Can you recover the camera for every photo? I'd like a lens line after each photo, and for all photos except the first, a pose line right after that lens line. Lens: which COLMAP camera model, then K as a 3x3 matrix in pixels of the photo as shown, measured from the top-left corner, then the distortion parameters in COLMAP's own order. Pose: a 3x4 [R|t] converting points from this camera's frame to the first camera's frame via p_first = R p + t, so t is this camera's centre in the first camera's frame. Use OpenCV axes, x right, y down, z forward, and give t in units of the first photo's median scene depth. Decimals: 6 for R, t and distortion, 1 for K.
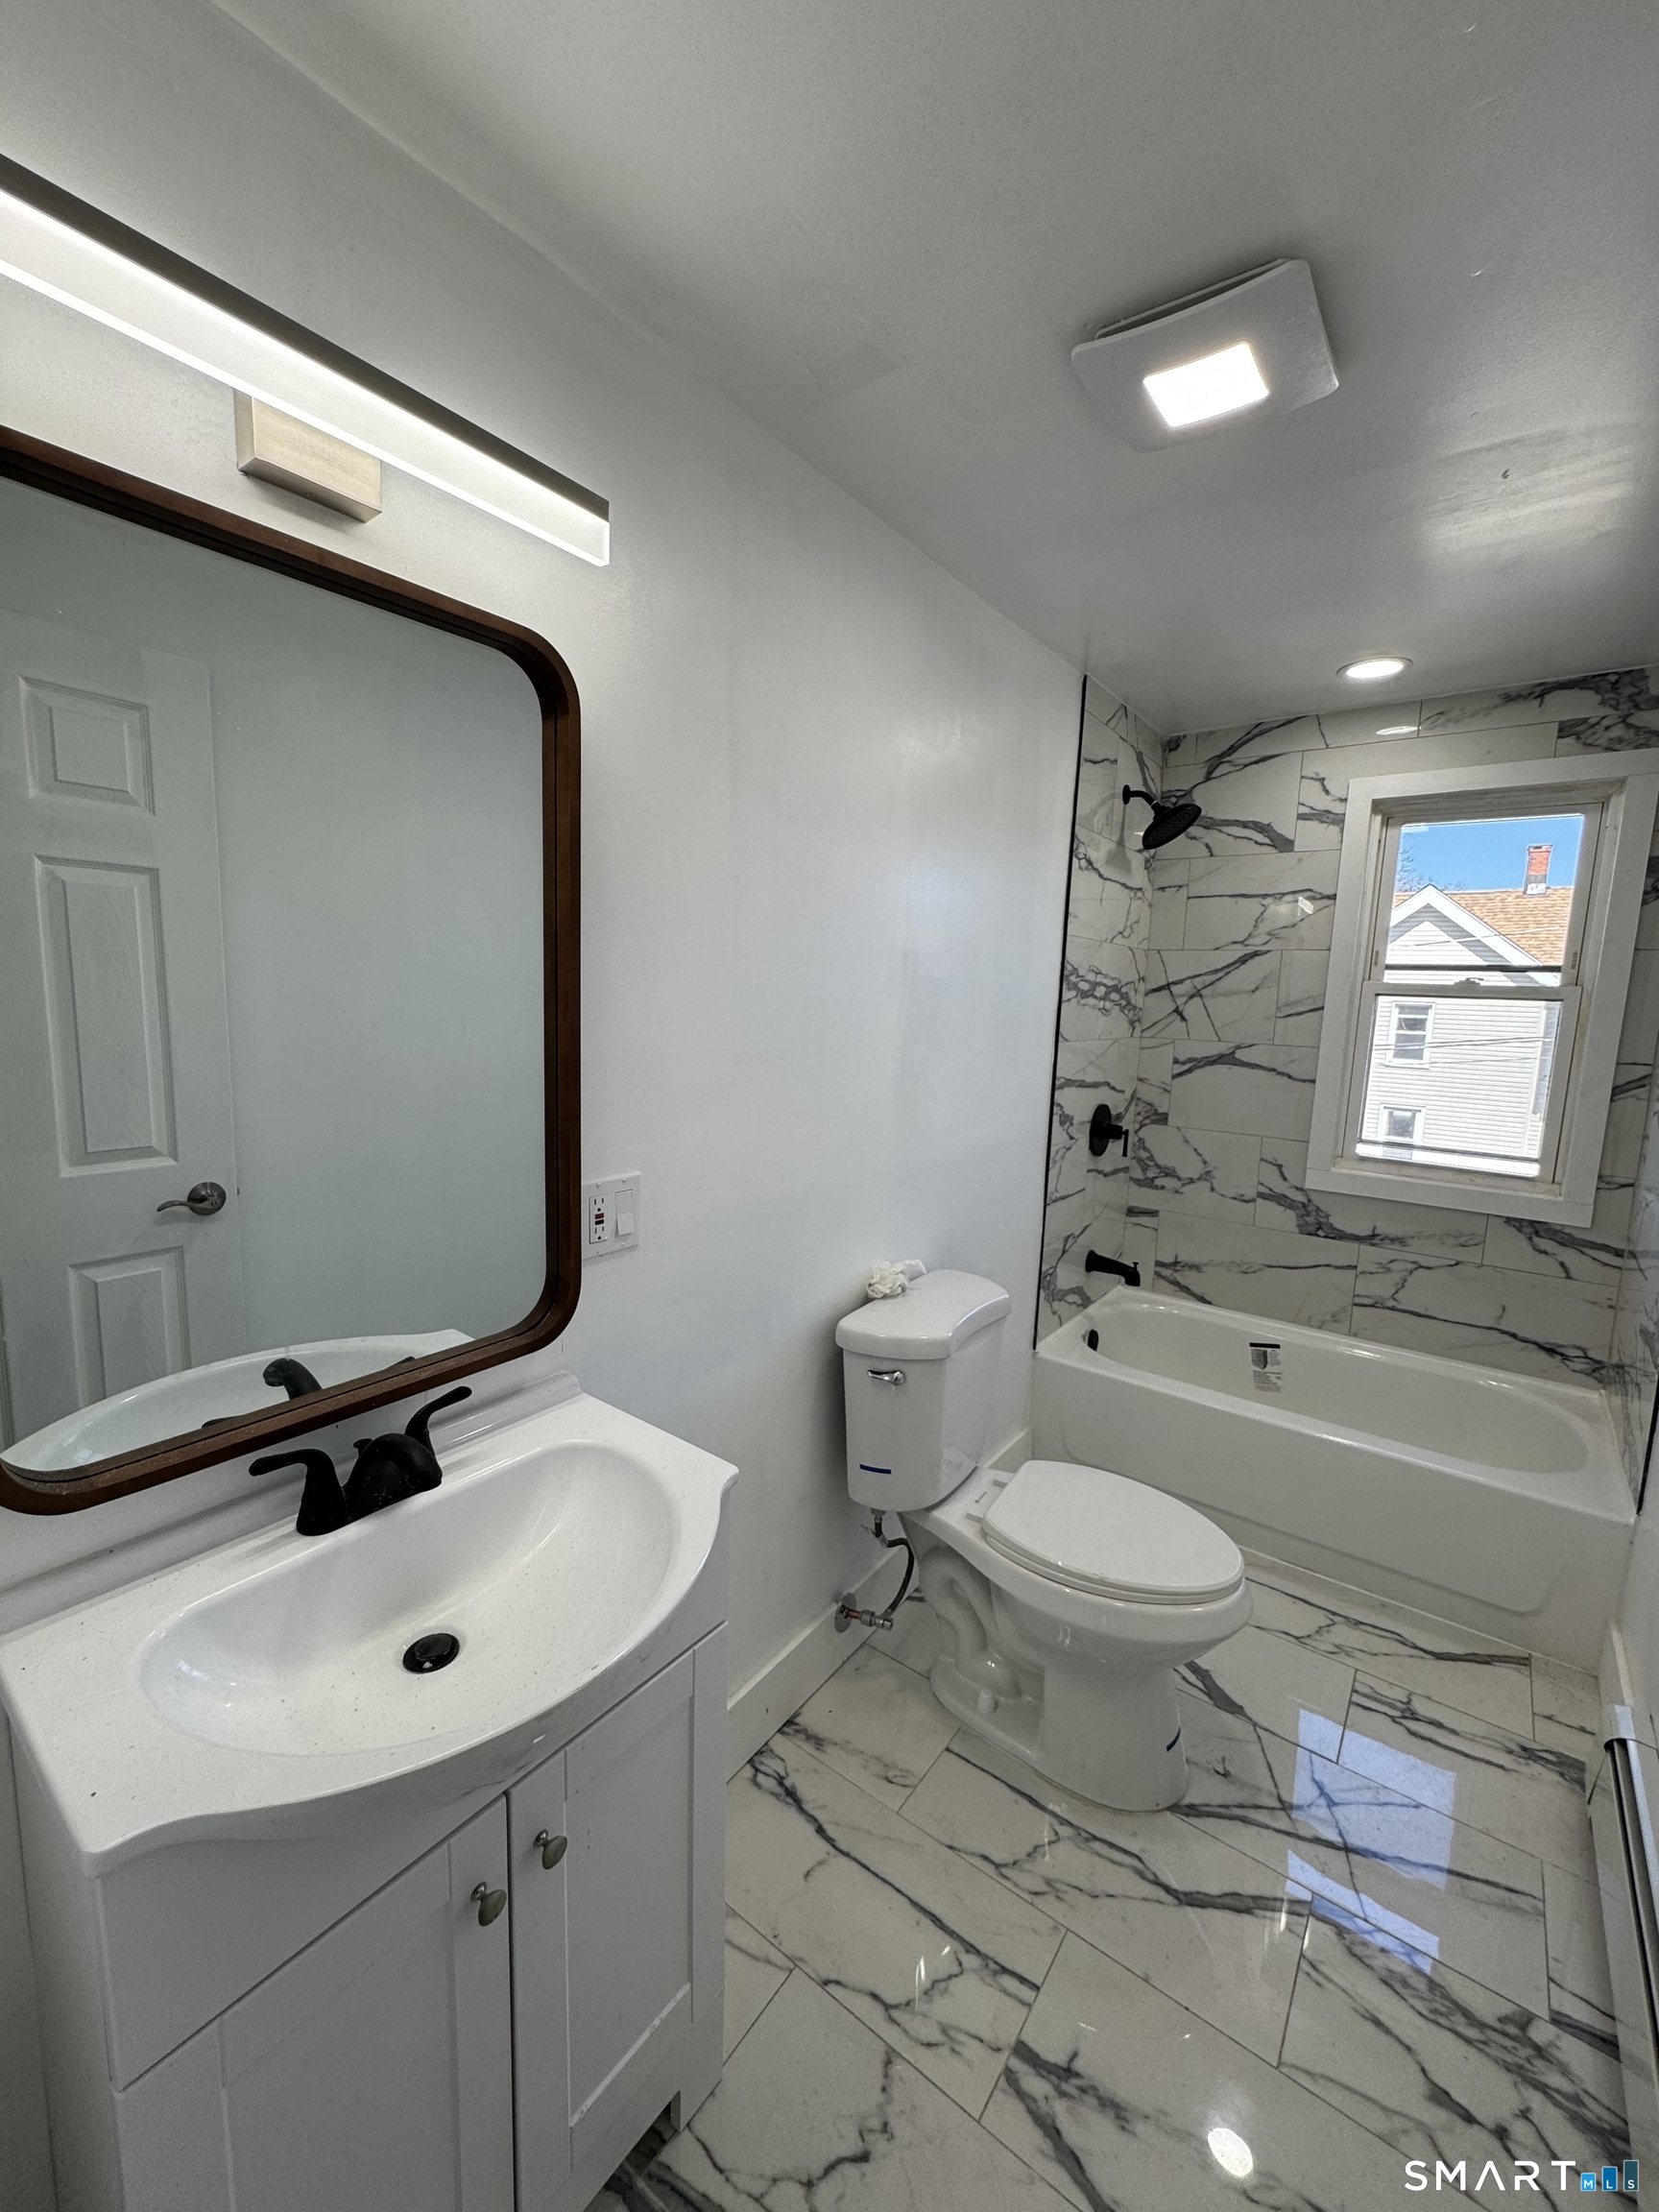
lens RADIAL K [[888.7, 0, 828.3], [0, 888.7, 1110.7], [0, 0, 1]] dist [0.001413, 0.000317]
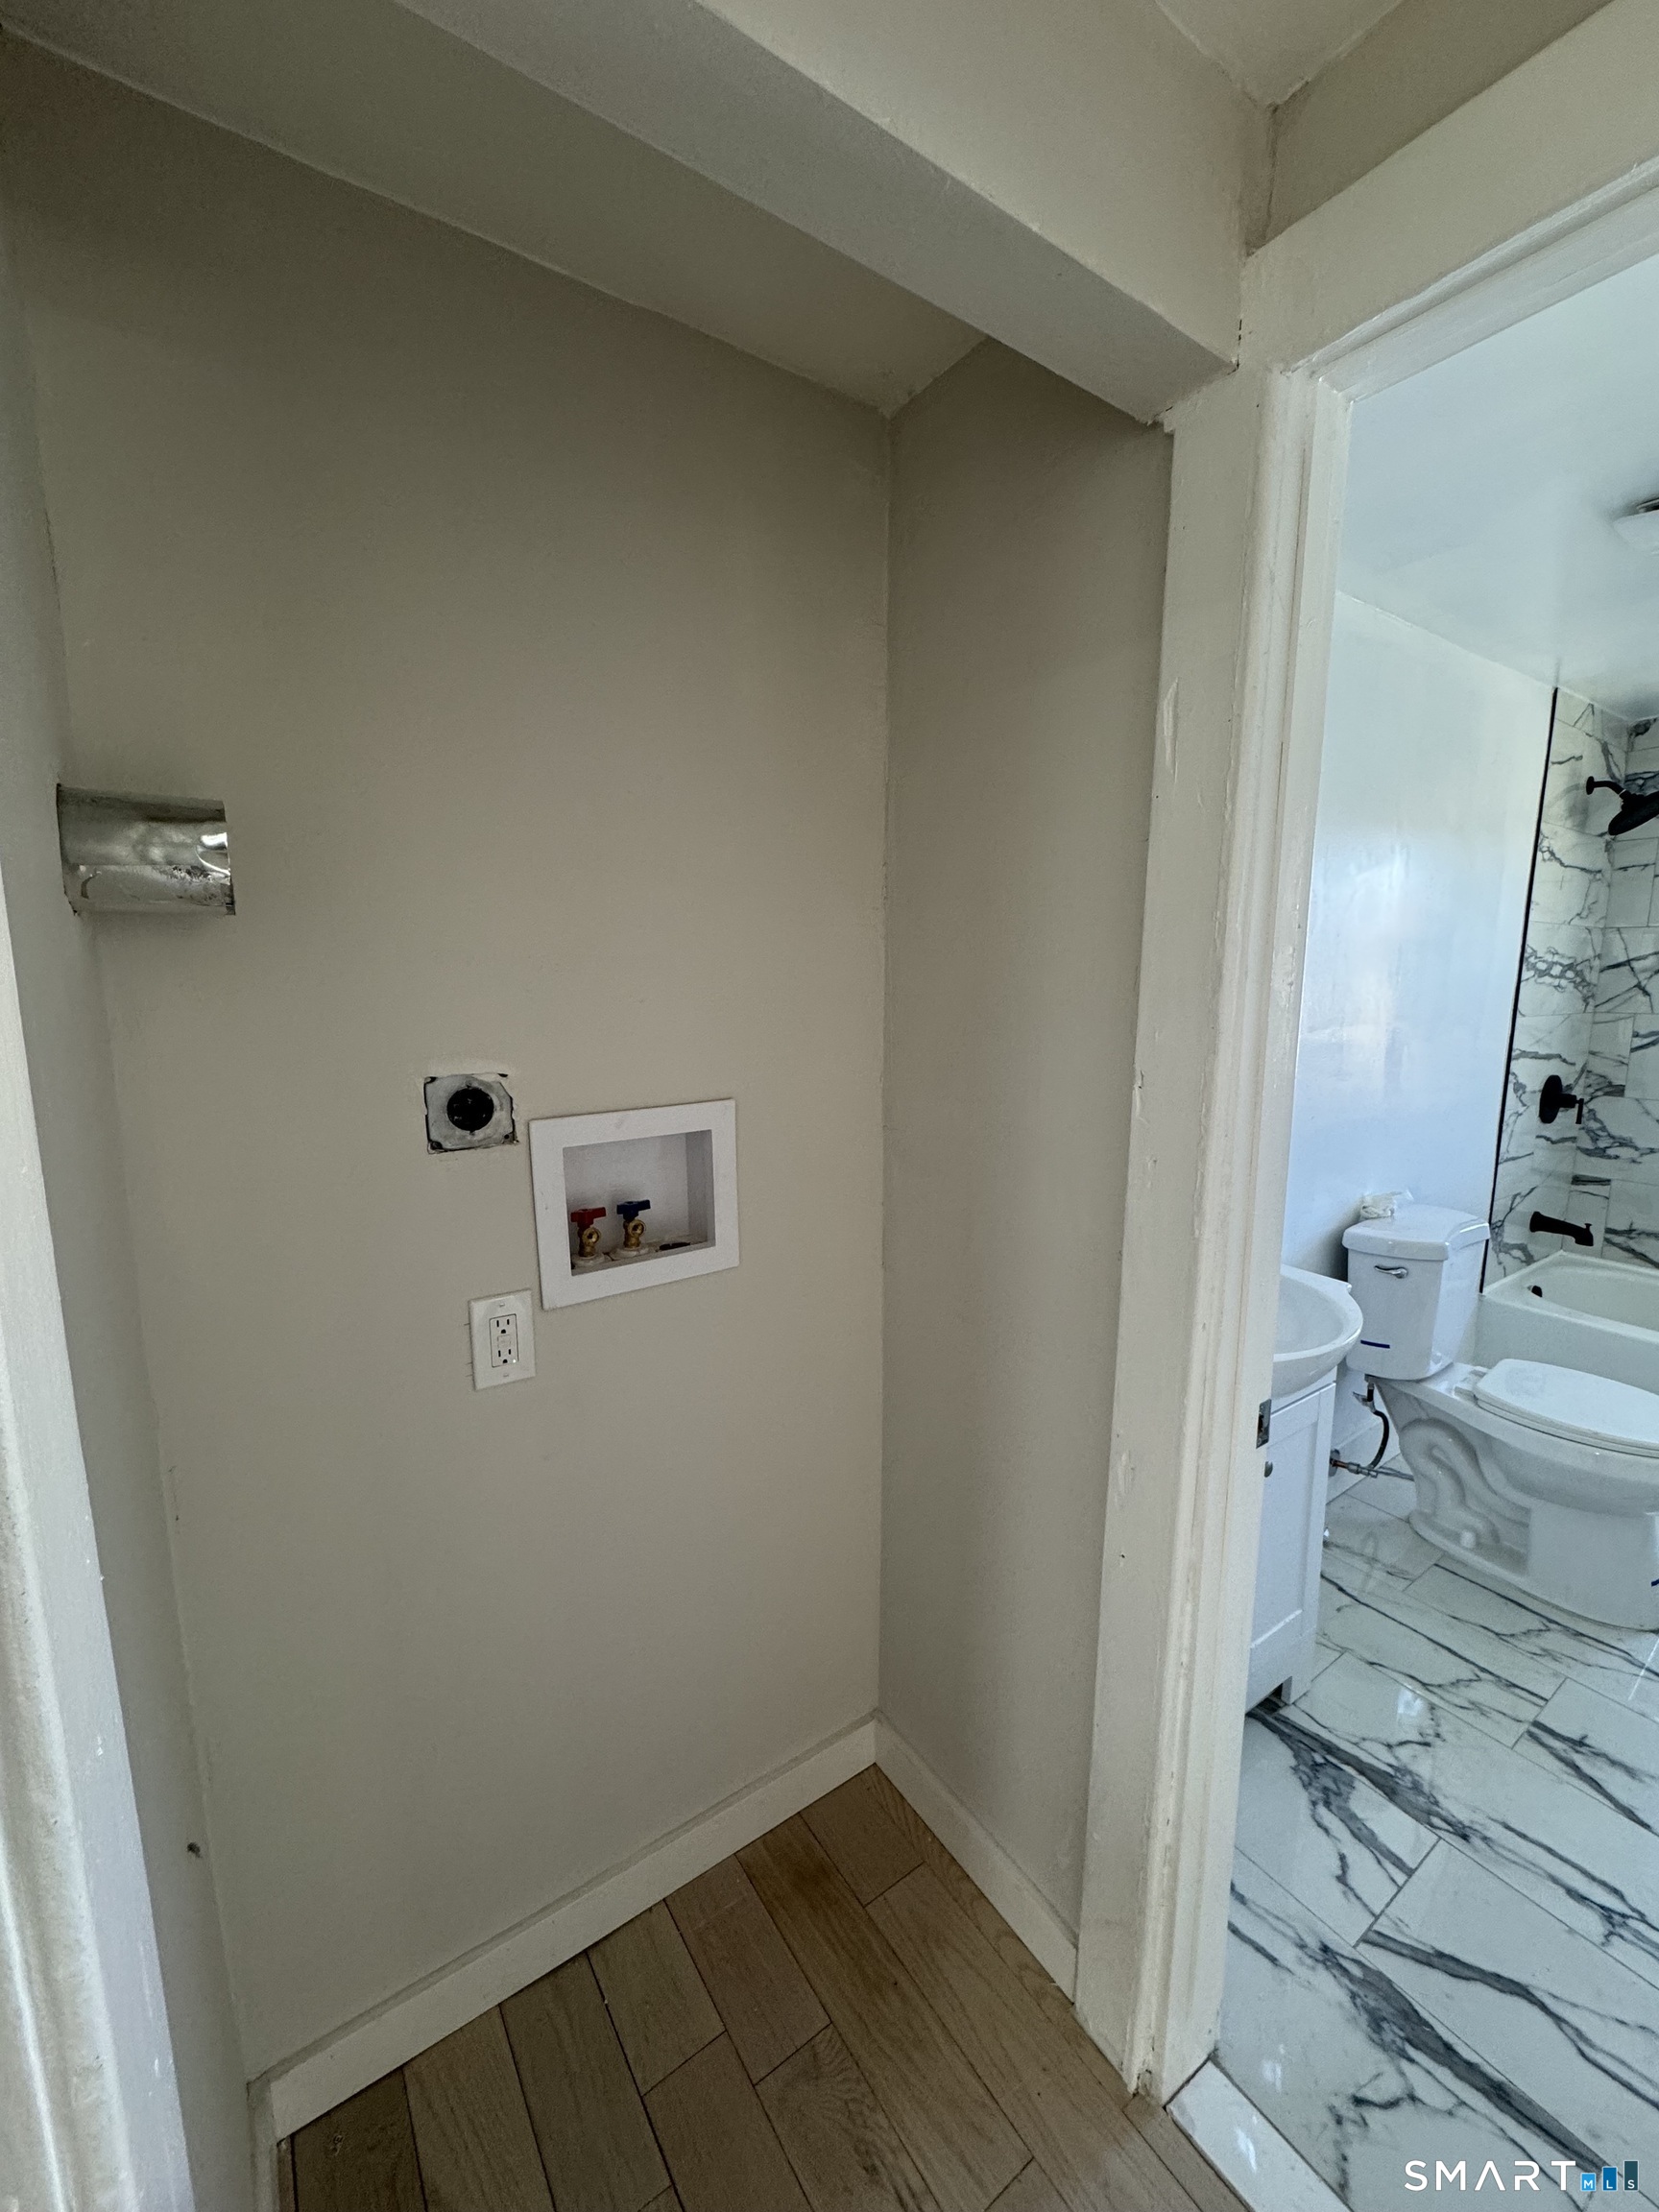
lens RADIAL K [[888.7, 0, 836.3], [0, 888.7, 1108.8], [0, 0, 1]] dist [0.001413, 0.000317]
pose [[0.949514, 0.014723, -0.313380, -0.180023], [-0.011462, 0.999859, 0.012245, 0.030626], [0.313517, -0.008034, 0.949549, -0.297871]]
